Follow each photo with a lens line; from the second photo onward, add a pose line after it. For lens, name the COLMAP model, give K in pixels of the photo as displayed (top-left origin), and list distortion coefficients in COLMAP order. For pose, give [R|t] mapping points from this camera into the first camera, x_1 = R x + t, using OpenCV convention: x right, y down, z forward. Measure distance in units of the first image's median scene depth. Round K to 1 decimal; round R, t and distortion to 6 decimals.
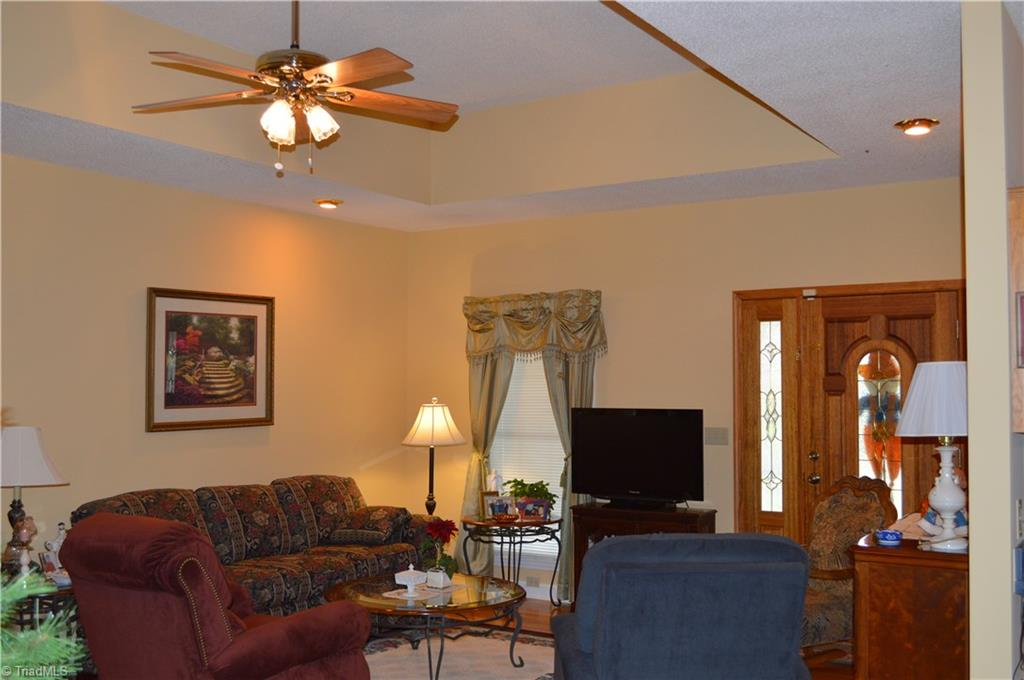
lens RADIAL K [[1036.4, 0, 512.0], [0, 1036.4, 340.0], [0, 0, 1]] dist [-0.072022, -0.010077]
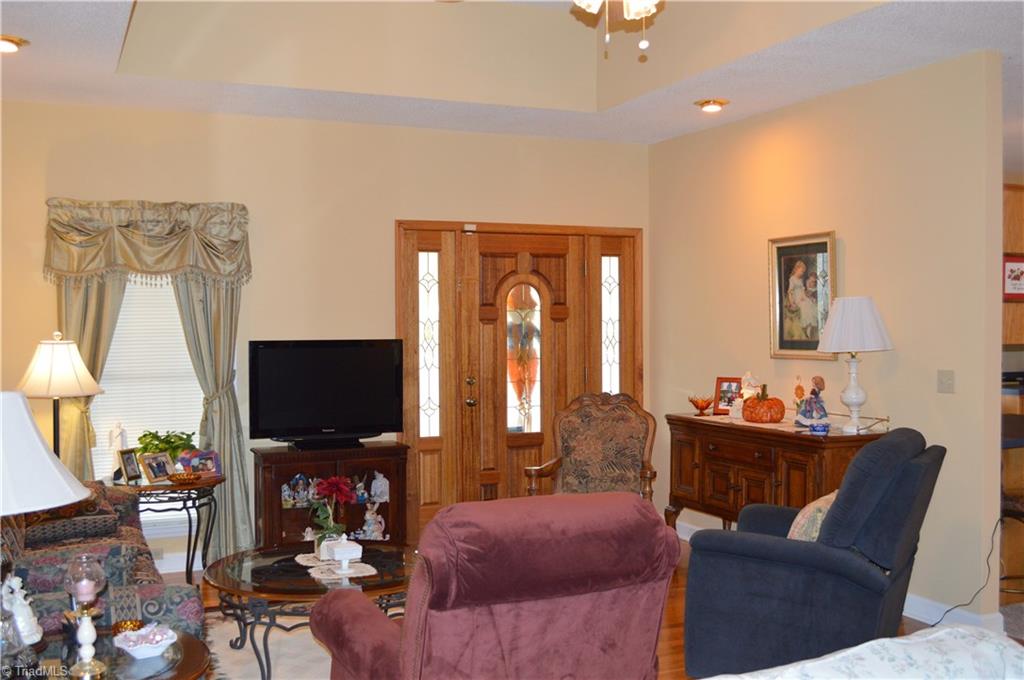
lens RADIAL K [[1036.4, 0, 512.0], [0, 1036.4, 340.0], [0, 0, 1]] dist [-0.072022, -0.010077]
pose [[0.548424, -0.021399, 0.835927, -0.576930], [-0.035230, 0.998194, 0.048666, 0.016180], [-0.835458, -0.056139, 0.546679, 0.372255]]
